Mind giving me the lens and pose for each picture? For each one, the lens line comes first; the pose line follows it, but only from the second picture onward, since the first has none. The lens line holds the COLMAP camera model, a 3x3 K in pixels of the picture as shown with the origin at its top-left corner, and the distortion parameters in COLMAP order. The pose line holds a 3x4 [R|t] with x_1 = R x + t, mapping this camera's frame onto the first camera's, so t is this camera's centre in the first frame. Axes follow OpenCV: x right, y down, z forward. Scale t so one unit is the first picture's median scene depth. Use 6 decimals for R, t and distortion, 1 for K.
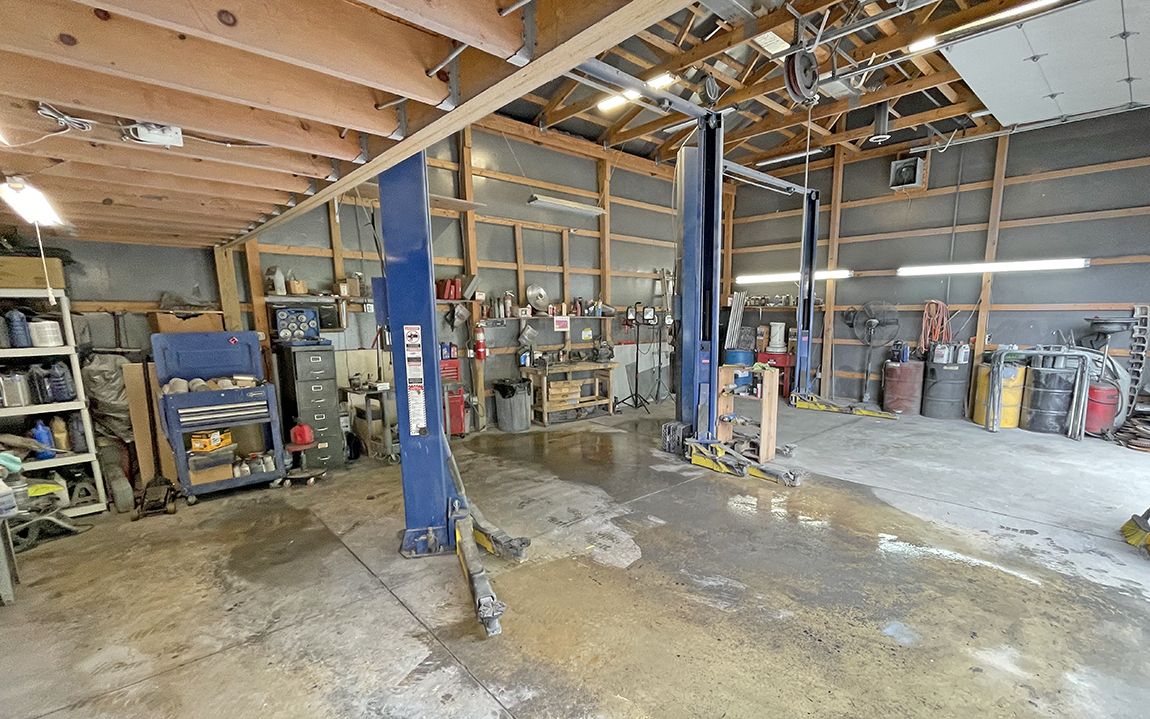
lens RADIAL K [[510.5, 0, 633.1], [0, 510.5, 402.5], [0, 0, 1]] dist [-0.002523, -0.000538]
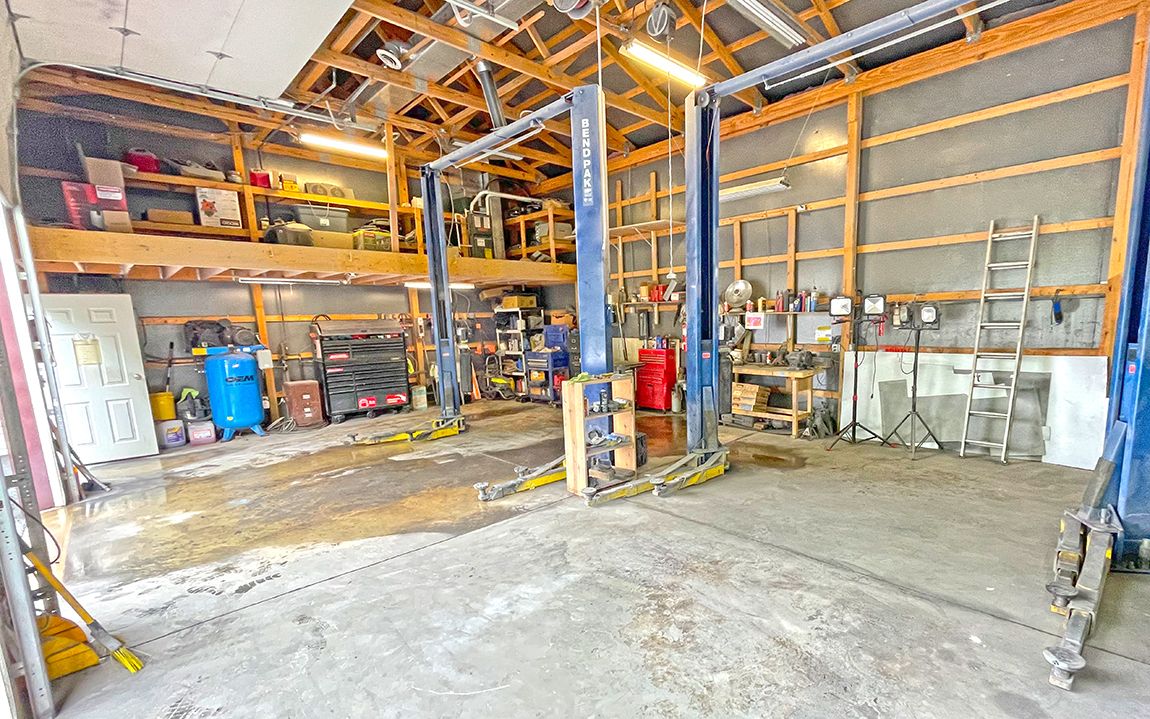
lens RADIAL K [[510.5, 0, 633.1], [0, 510.5, 402.5], [0, 0, 1]] dist [-0.002523, -0.000538]
pose [[0.023642, 0.164861, -0.986033, 1.440318], [-0.148337, 0.975970, 0.159621, -0.235338], [0.988654, 0.142492, 0.047529, 1.429153]]
